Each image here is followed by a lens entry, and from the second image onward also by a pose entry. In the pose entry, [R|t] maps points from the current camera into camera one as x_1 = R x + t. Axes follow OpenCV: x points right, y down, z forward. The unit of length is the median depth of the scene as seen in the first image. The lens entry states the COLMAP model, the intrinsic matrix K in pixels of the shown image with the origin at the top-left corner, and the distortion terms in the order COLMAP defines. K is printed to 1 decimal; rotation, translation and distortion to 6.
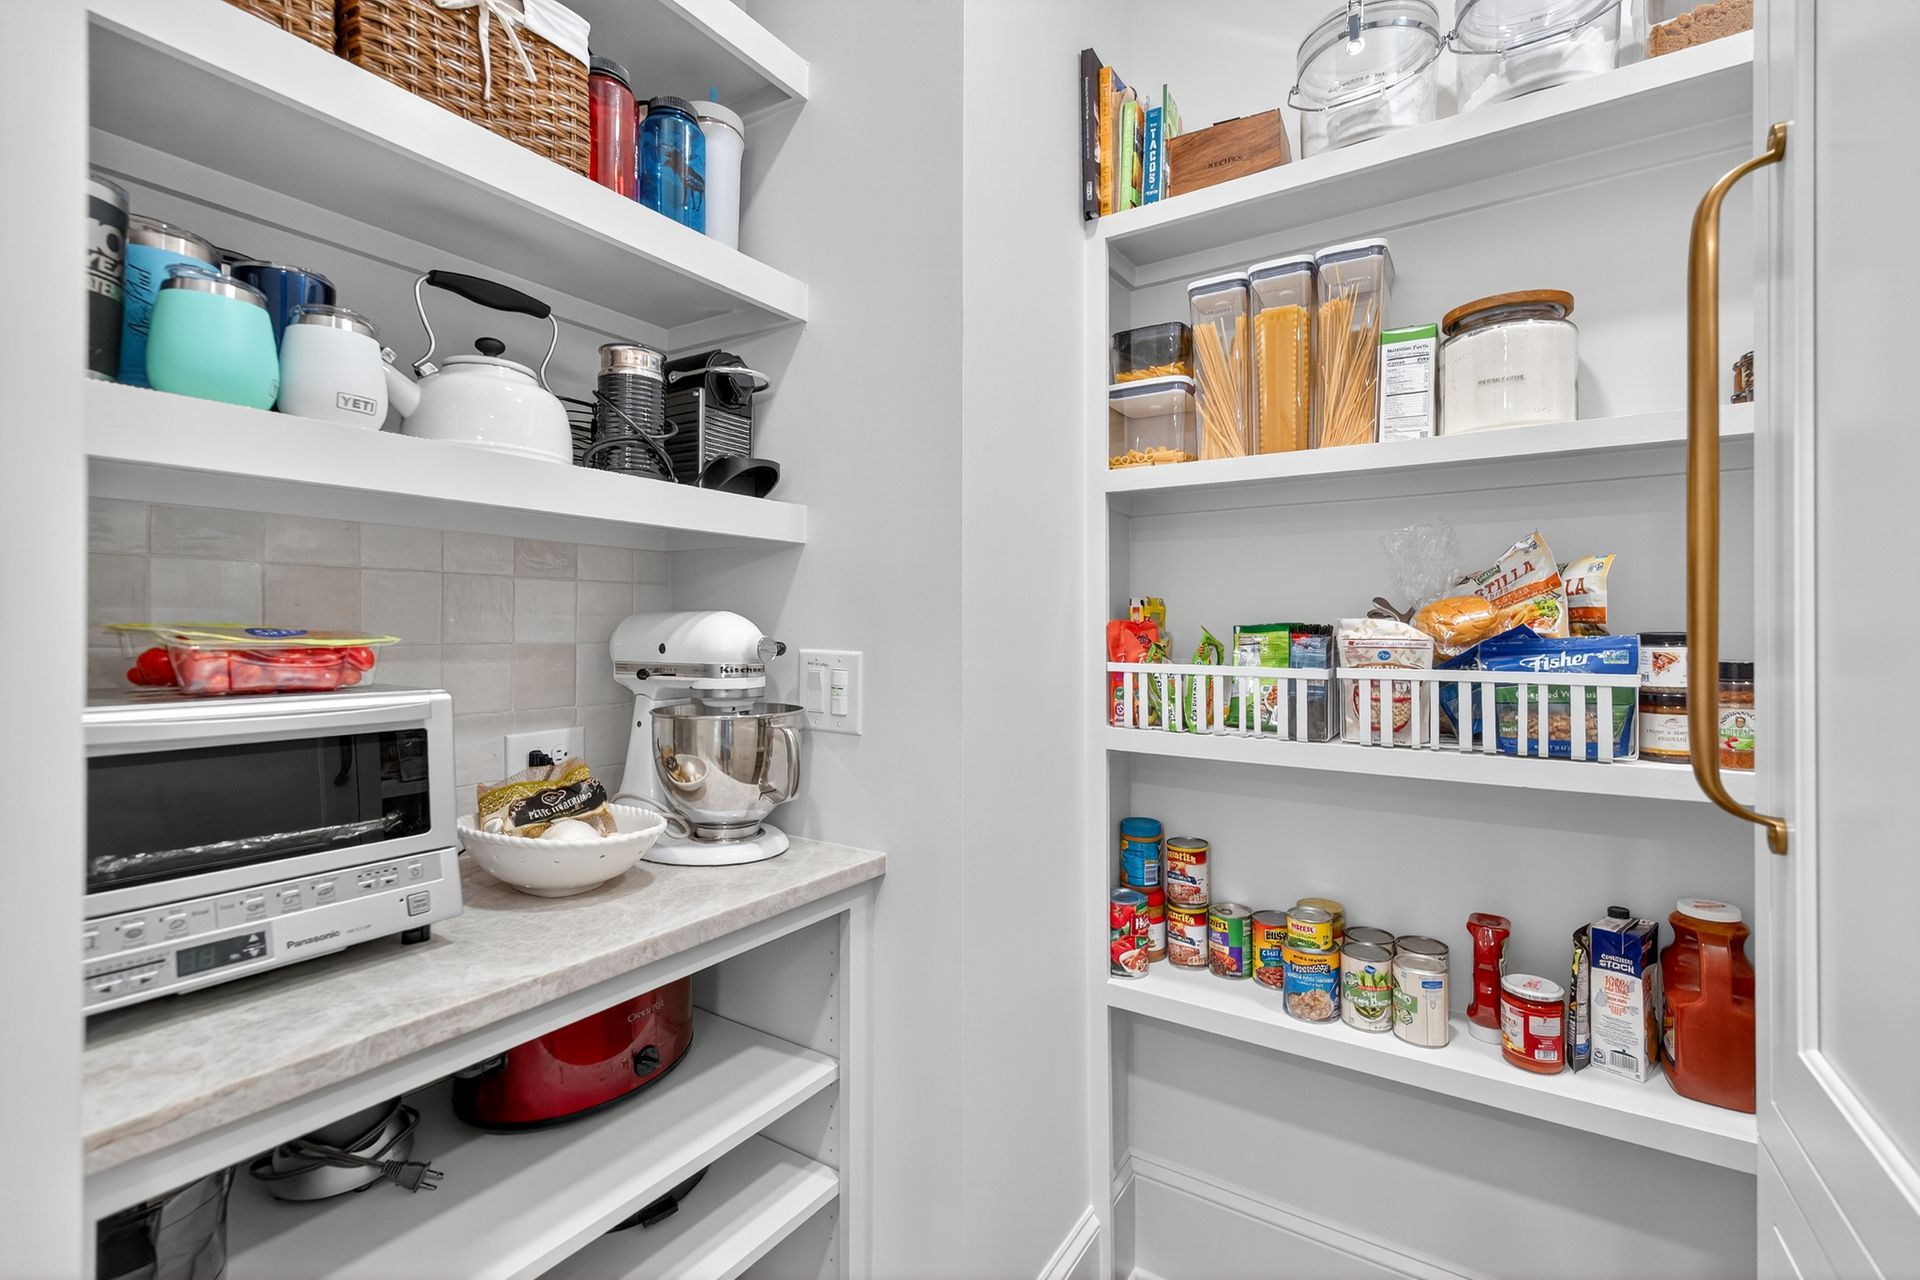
lens RADIAL K [[870.1, 0, 953.4], [0, 870.1, 631.6], [0, 0, 1]] dist [0.029575, -0.000582]
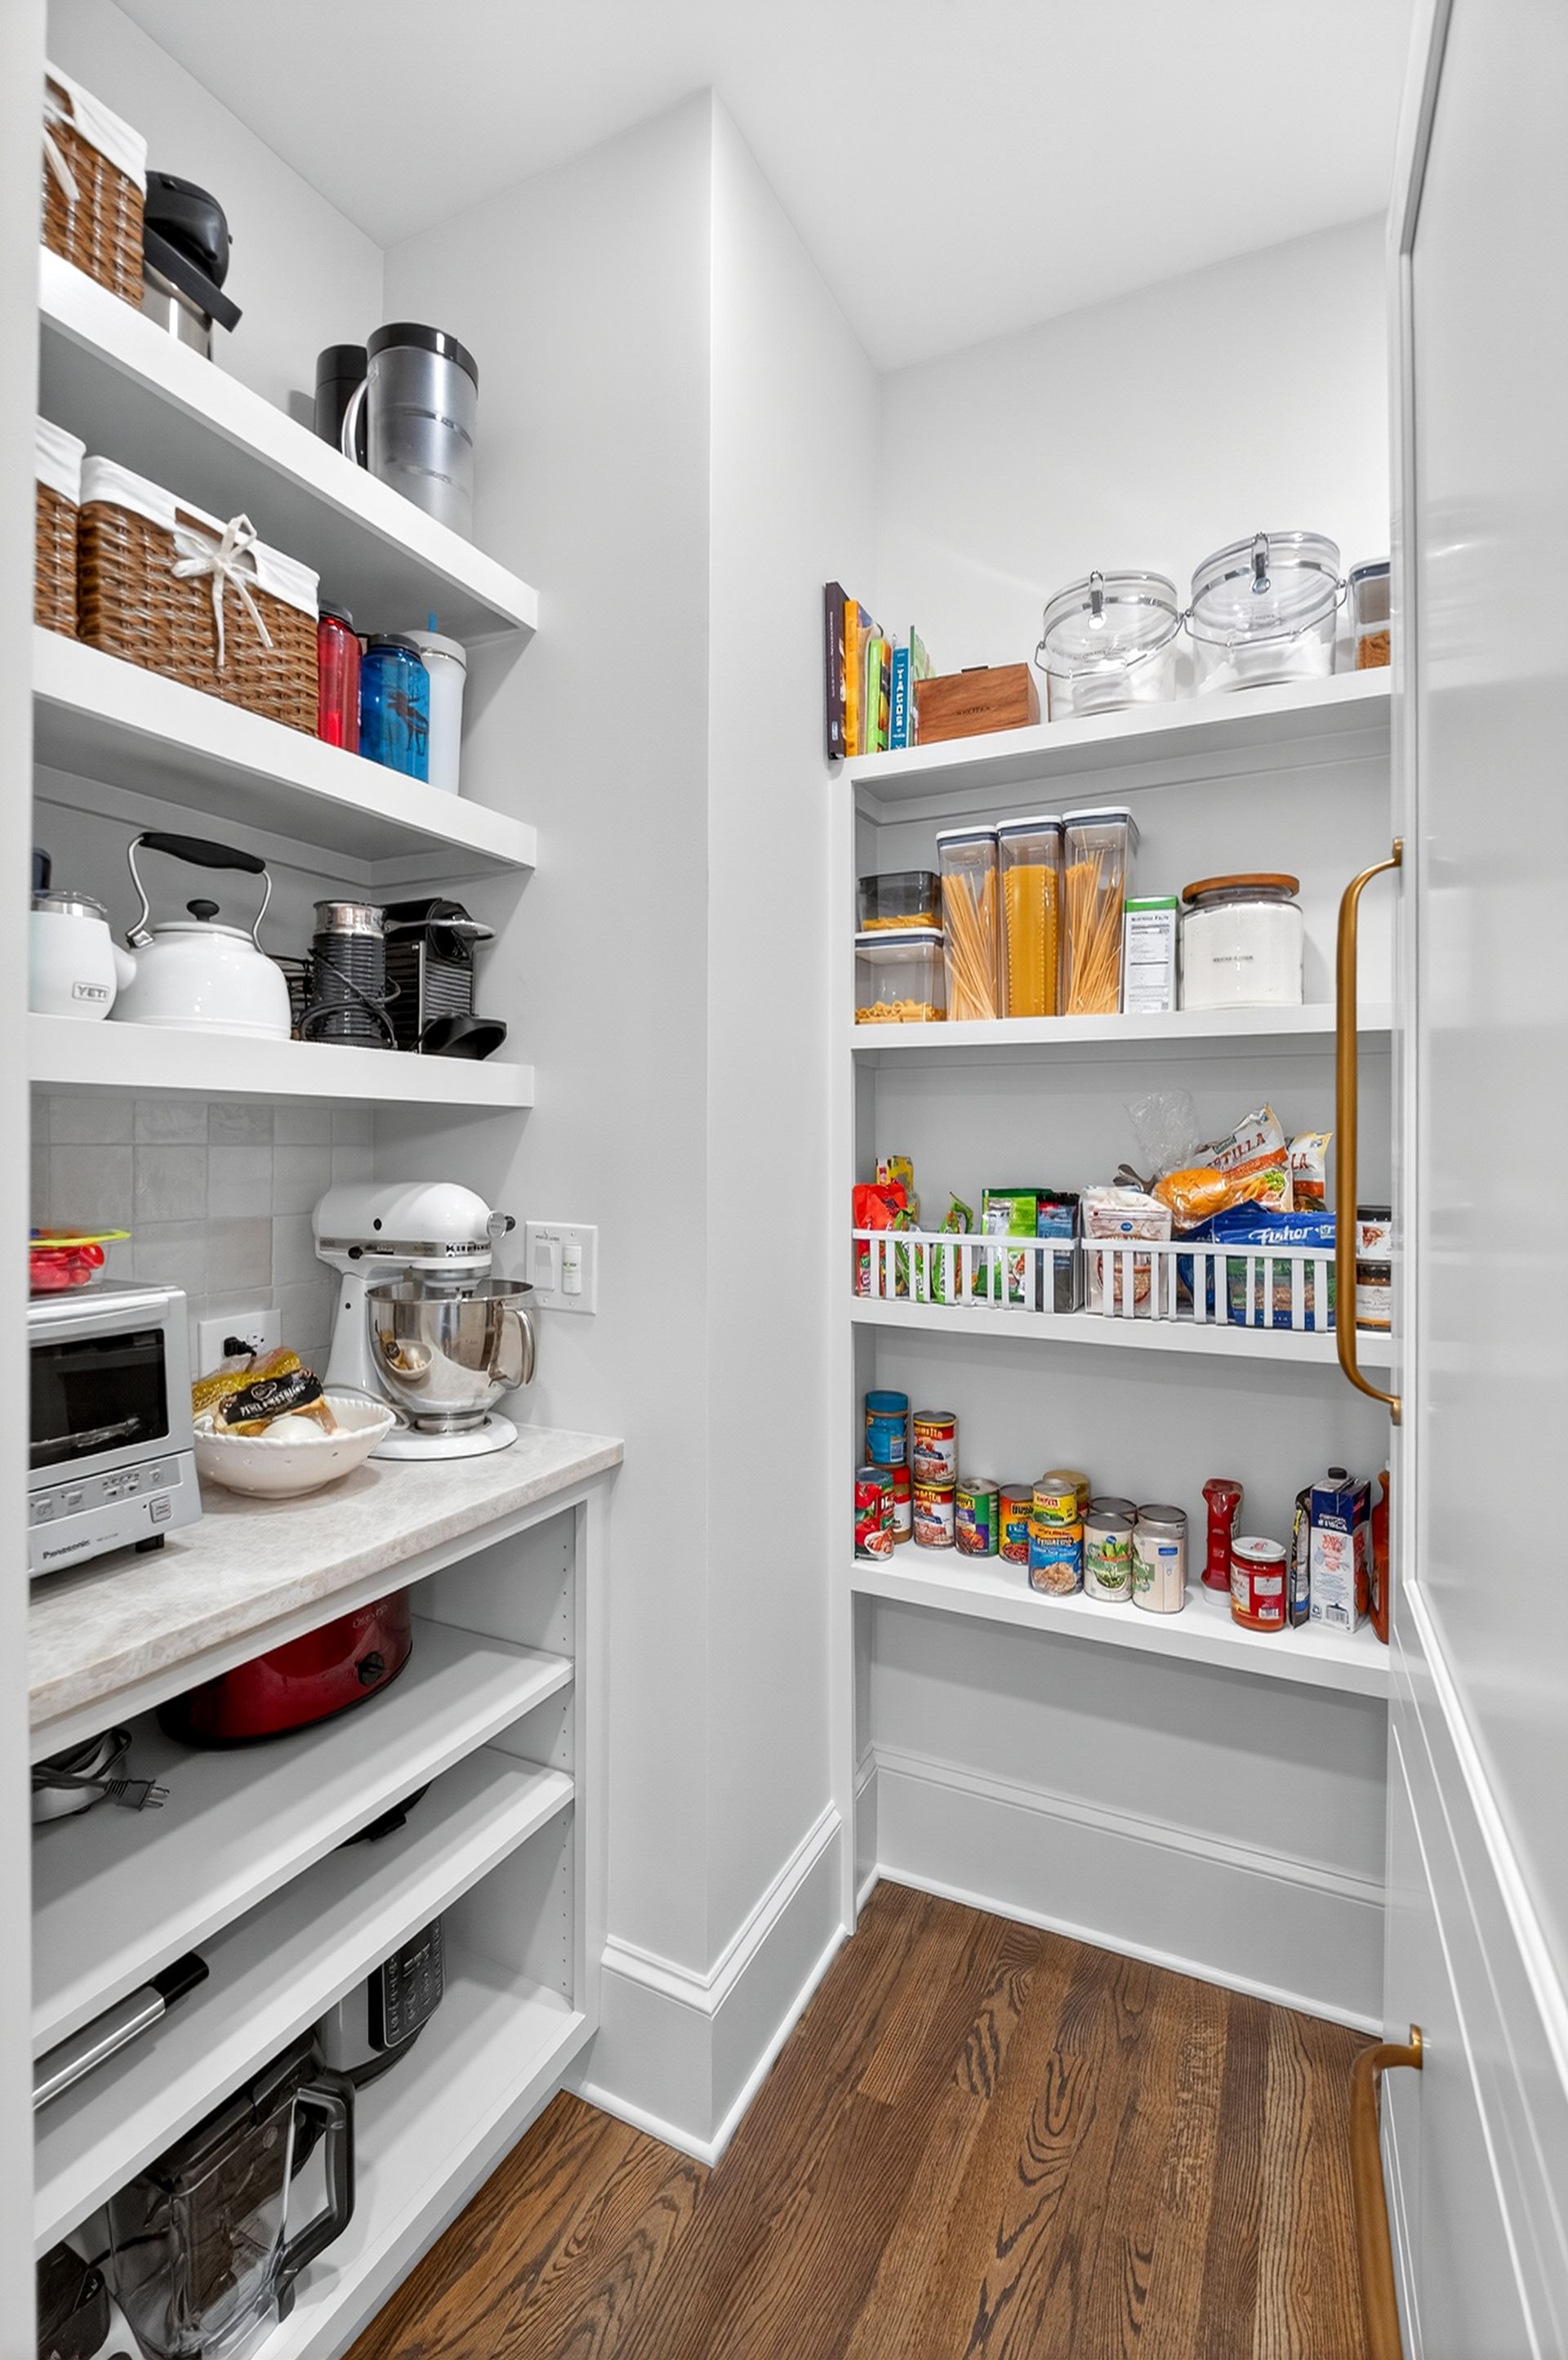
lens RADIAL K [[1080.0, 0, 778.3], [0, 1080.0, 1156.5], [0, 0, 1]] dist [0.017012, 0.000201]
pose [[0.992959, 0.001236, 0.118454, -0.051337], [-0.002075, 0.999974, 0.006959, -0.062382], [-0.118442, -0.007155, 0.992935, -0.184750]]
